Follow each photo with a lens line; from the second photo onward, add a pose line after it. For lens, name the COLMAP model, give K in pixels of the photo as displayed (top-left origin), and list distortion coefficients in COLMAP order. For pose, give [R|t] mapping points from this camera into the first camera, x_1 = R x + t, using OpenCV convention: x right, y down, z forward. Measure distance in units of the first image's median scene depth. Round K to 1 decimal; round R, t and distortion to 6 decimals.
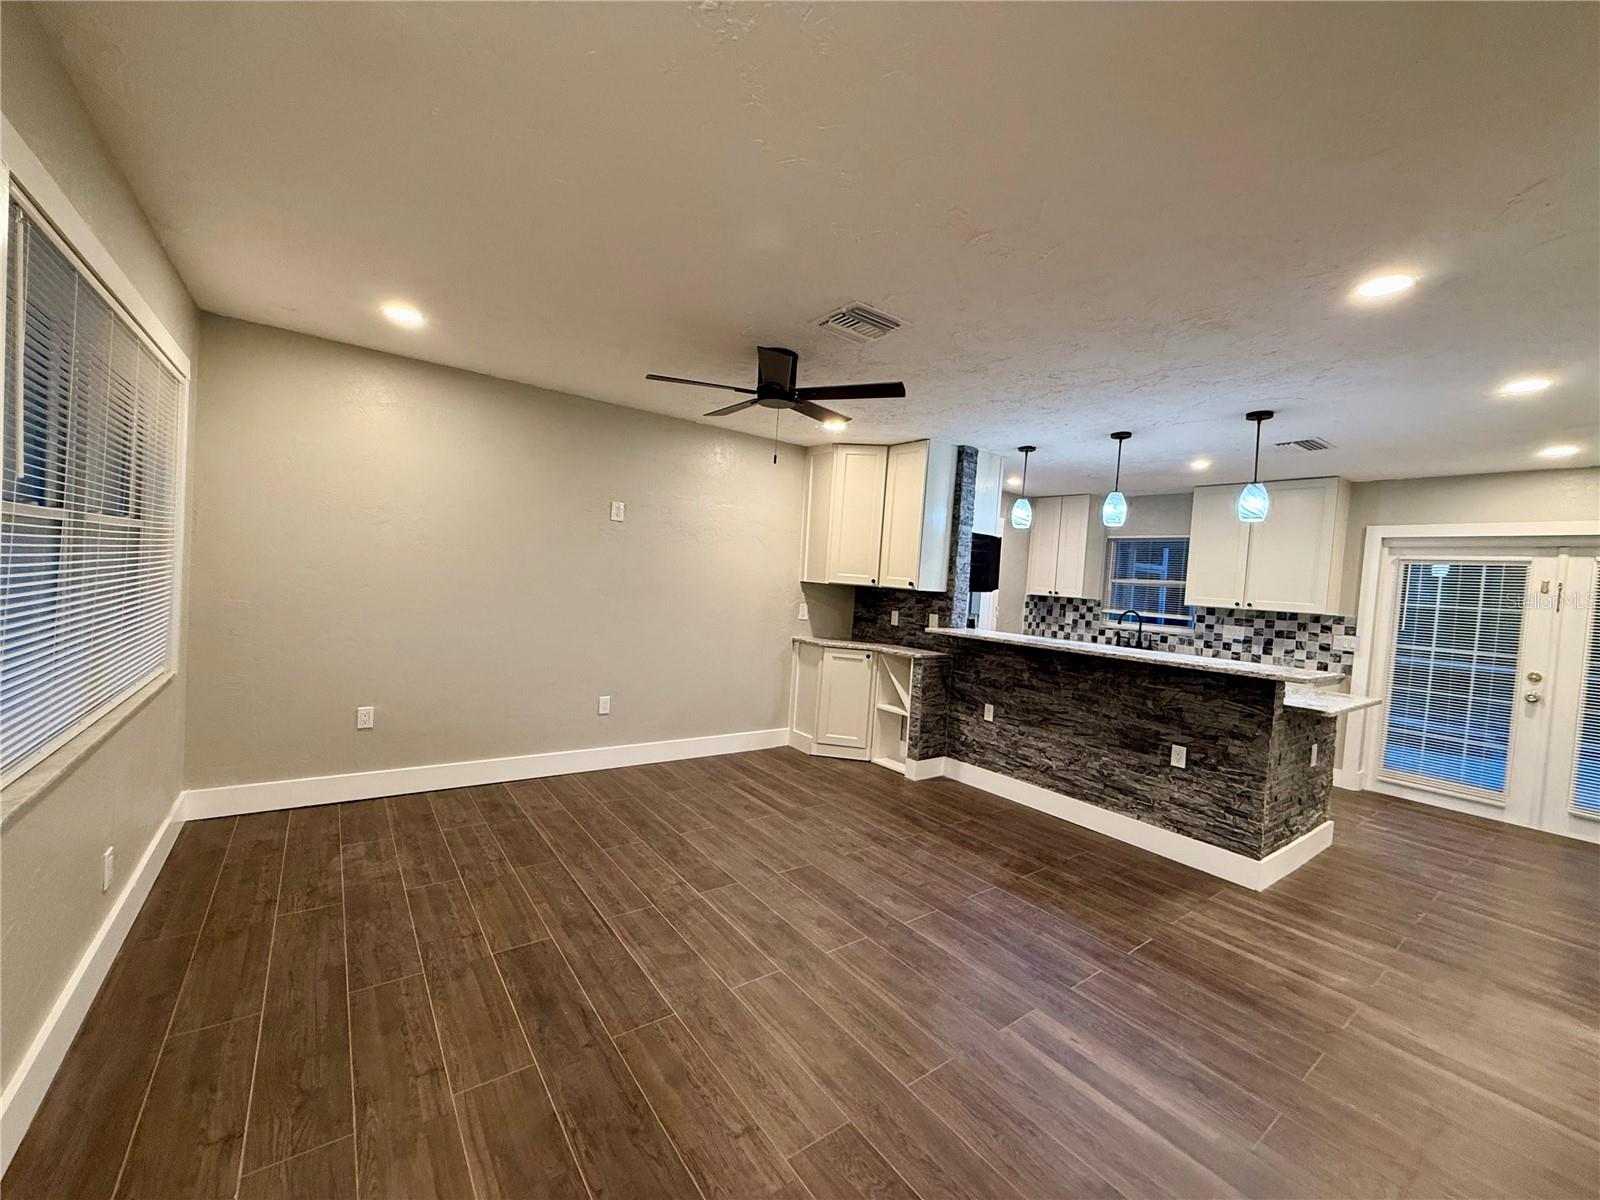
lens RADIAL K [[636.6, 0, 794.7], [0, 636.6, 601.4], [0, 0, 1]] dist [-0.001102, 0.000435]
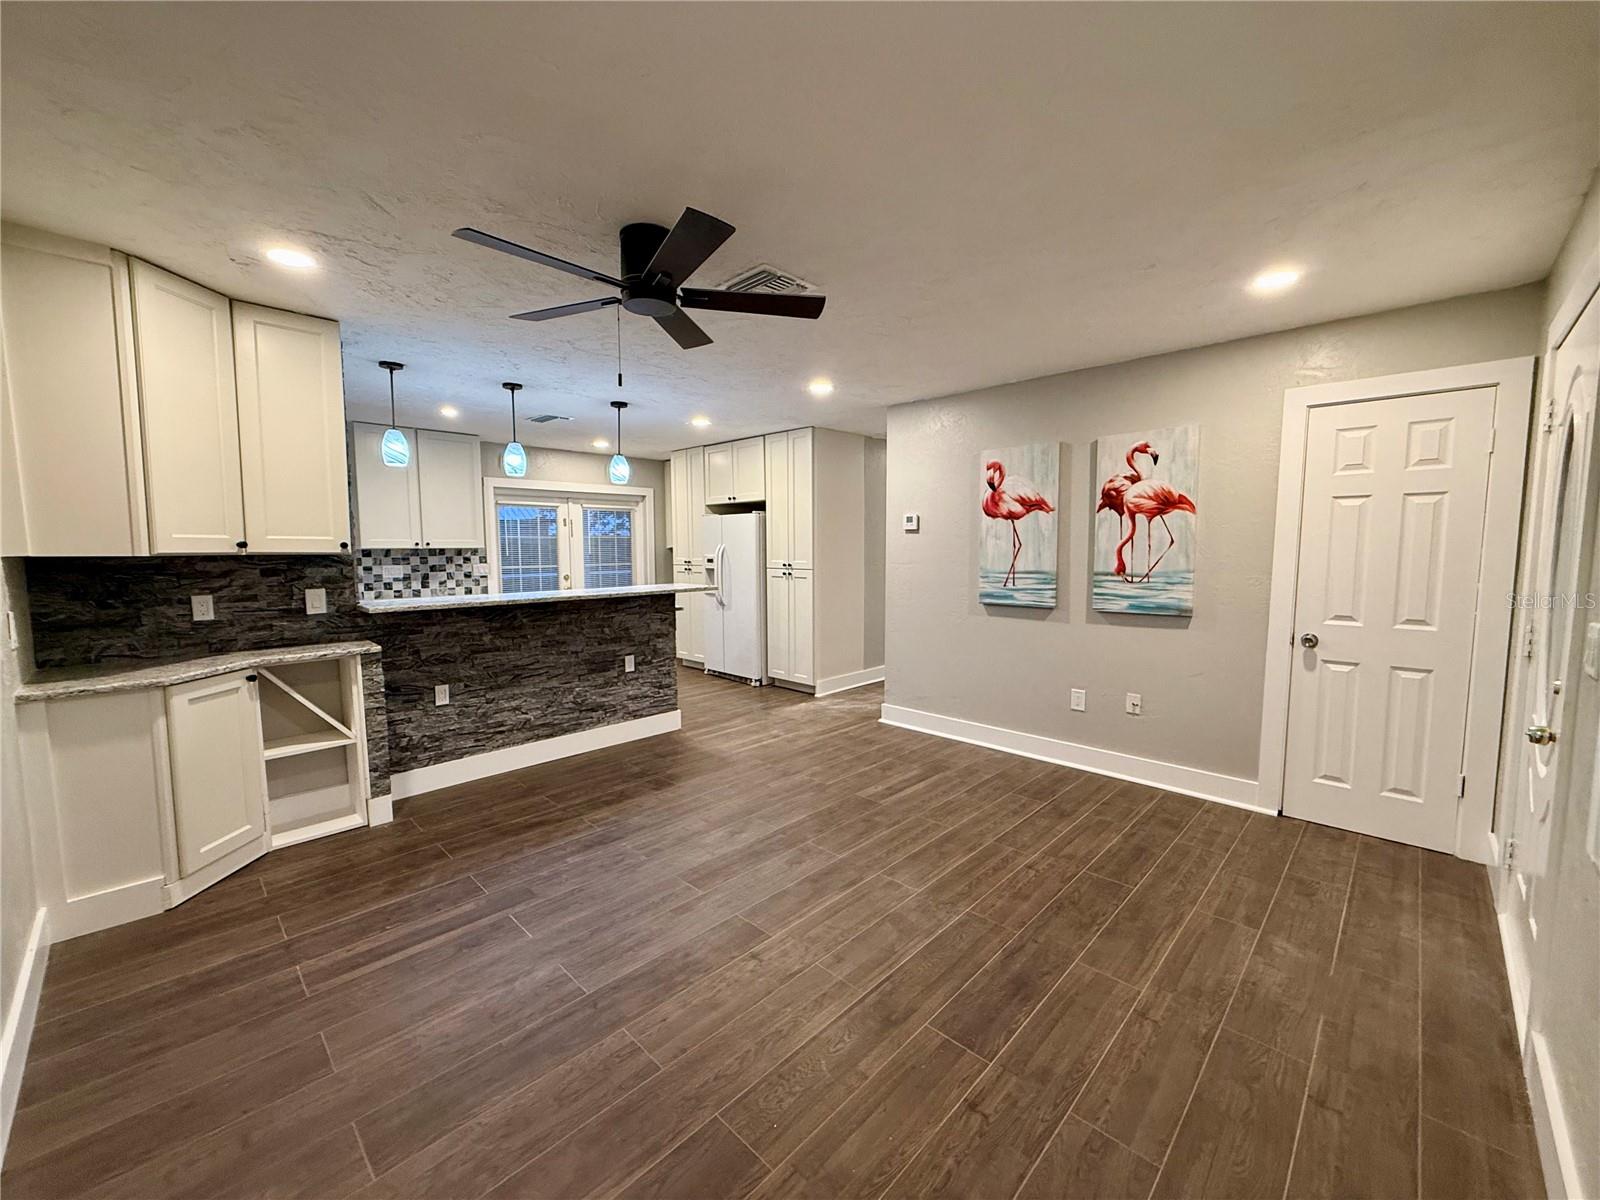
lens RADIAL K [[636.6, 0, 794.7], [0, 636.6, 601.4], [0, 0, 1]] dist [-0.001102, 0.000435]
pose [[-0.160240, -0.151724, 0.975348, -0.543671], [0.026454, 0.987101, 0.157899, -0.062599], [-0.986724, 0.051103, -0.154159, 0.652260]]
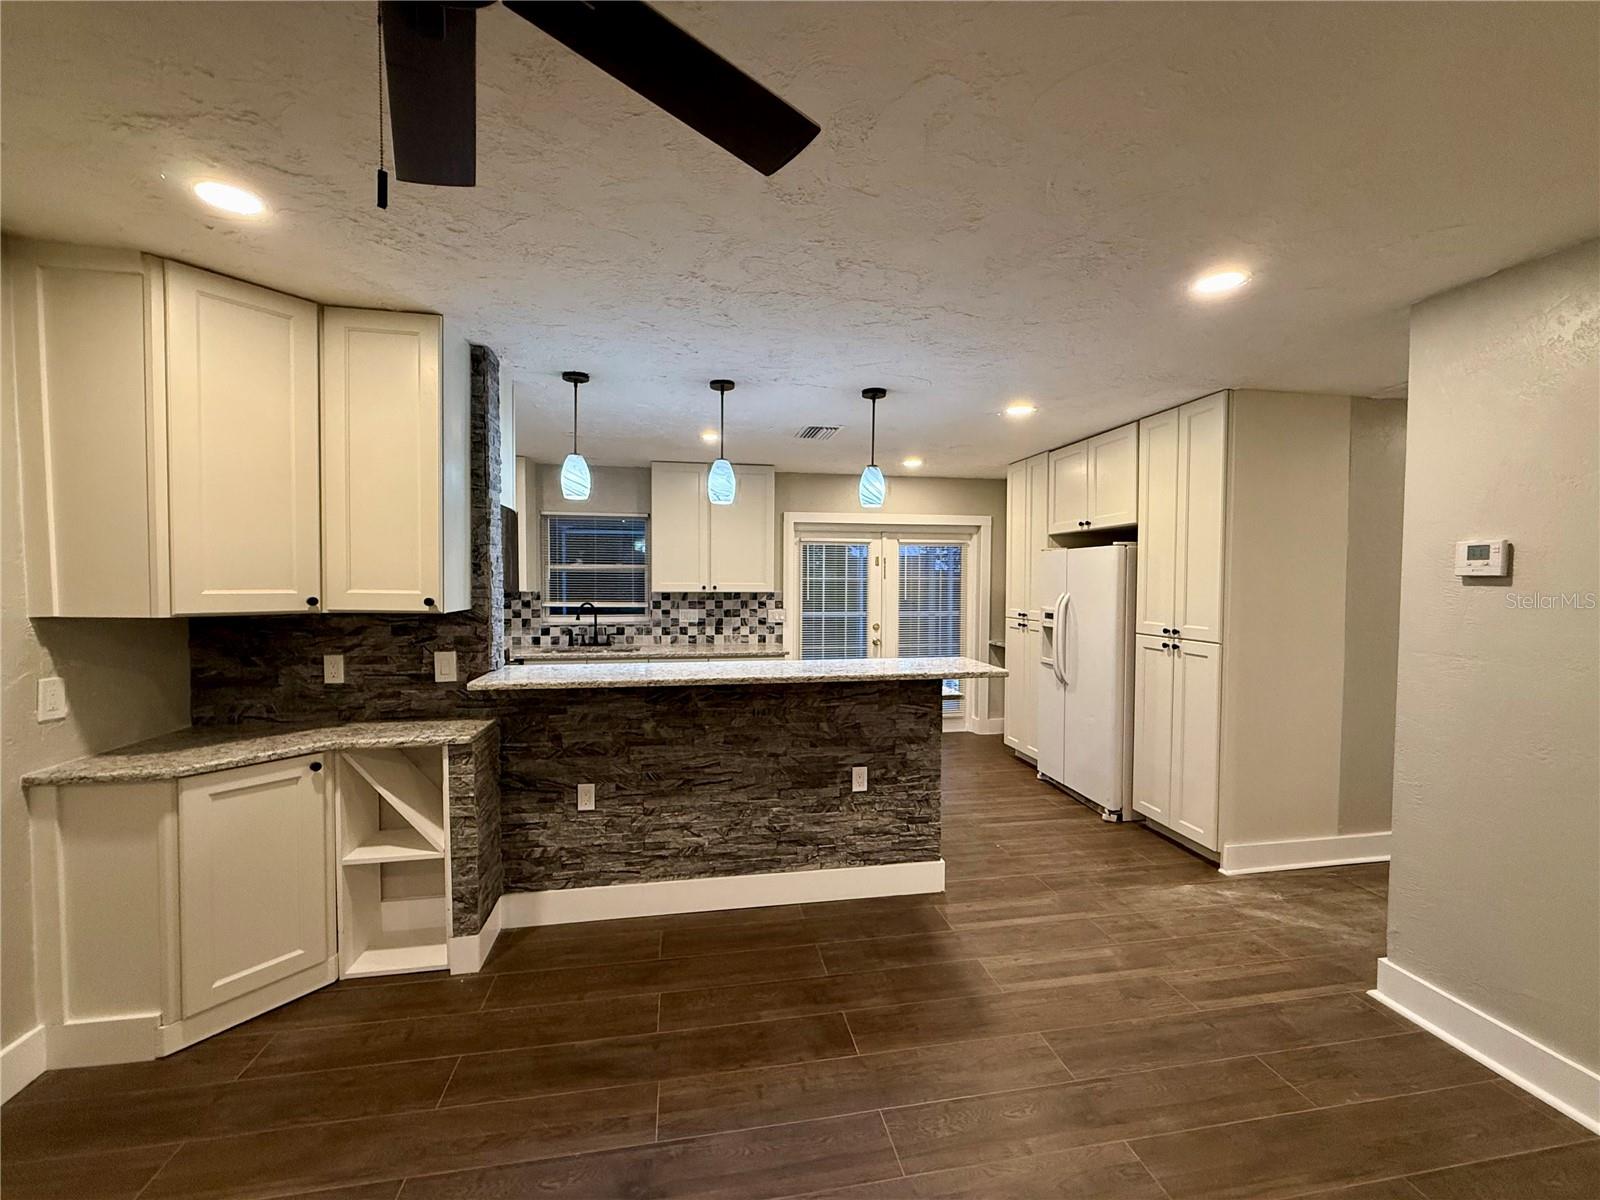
lens RADIAL K [[636.6, 0, 794.7], [0, 636.6, 601.4], [0, 0, 1]] dist [-0.001102, 0.000435]
pose [[0.444228, -0.095065, 0.890856, -0.137015], [0.055651, 0.995362, 0.078466, -0.051975], [-0.894184, 0.014720, 0.447458, 0.523507]]
